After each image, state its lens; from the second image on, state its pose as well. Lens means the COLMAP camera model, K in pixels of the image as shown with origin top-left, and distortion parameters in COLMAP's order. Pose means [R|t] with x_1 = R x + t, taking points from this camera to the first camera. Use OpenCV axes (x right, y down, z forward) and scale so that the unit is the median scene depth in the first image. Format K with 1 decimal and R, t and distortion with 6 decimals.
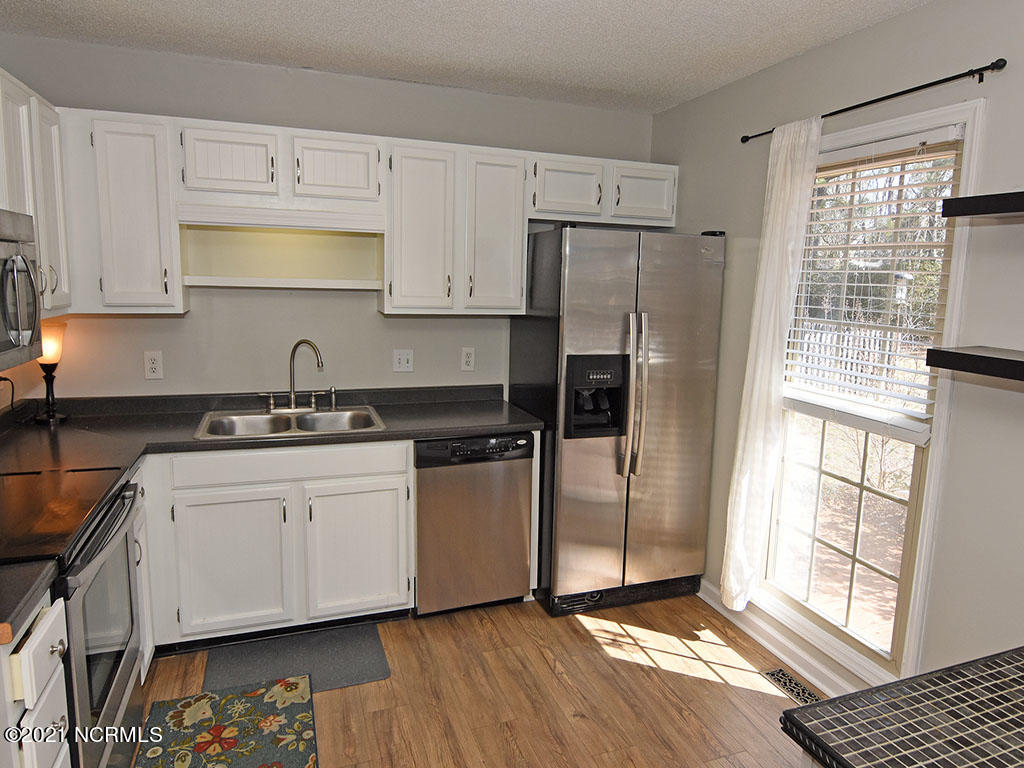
lens RADIAL K [[640.4, 0, 514.3], [0, 640.4, 373.8], [0, 0, 1]] dist [-0.018138, -0.002901]
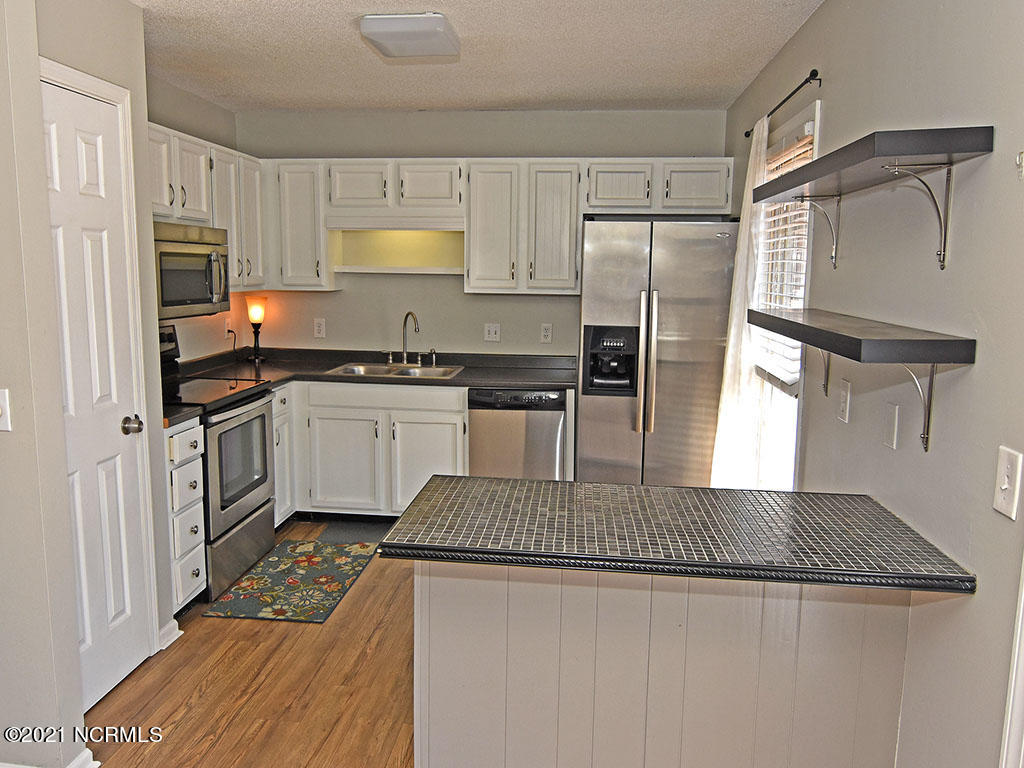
lens RADIAL K [[759.3, 0, 512.0], [0, 759.3, 384.0], [0, 0, 1]] dist [0.000812, -0.000753]
pose [[0.897520, 0.051469, -0.437959, 0.621277], [-0.055304, 0.998462, 0.004005, 0.087231], [0.437491, 0.020627, 0.898986, -0.375168]]
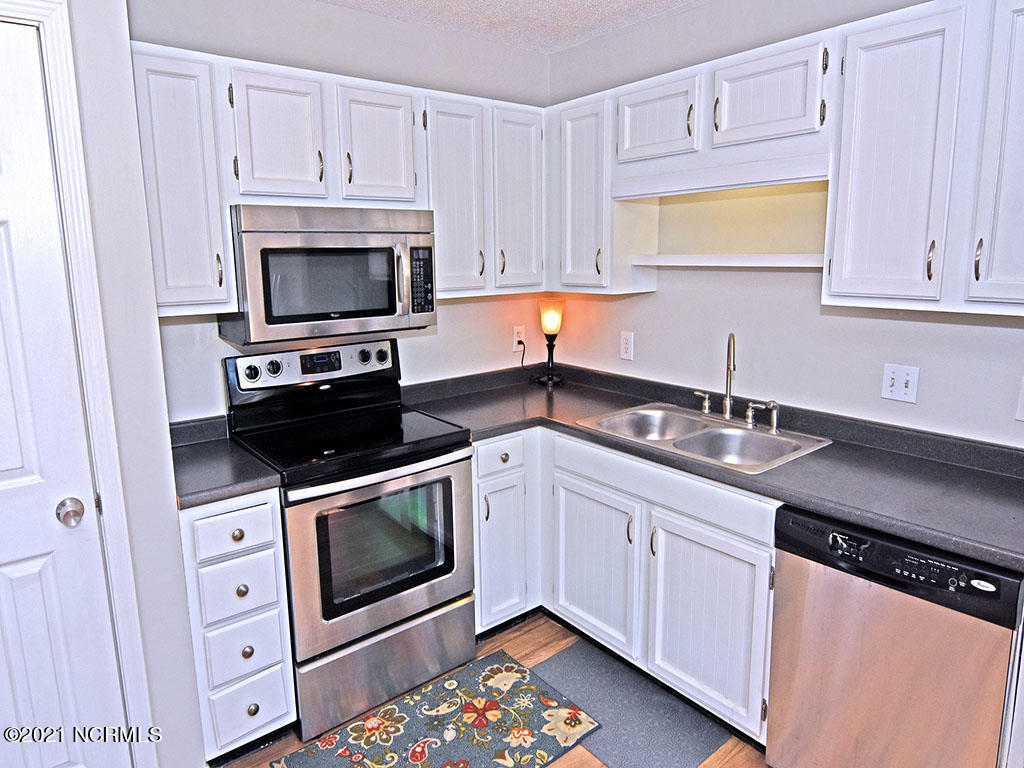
lens RADIAL K [[648.4, 0, 505.5], [0, 648.4, 365.7], [0, 0, 1]] dist [-0.002155, -0.001920]
pose [[0.299779, 0.133004, -0.944692, 0.363679], [-0.115669, 0.987996, 0.102396, -0.068203], [0.946971, 0.078575, 0.311565, 0.535171]]
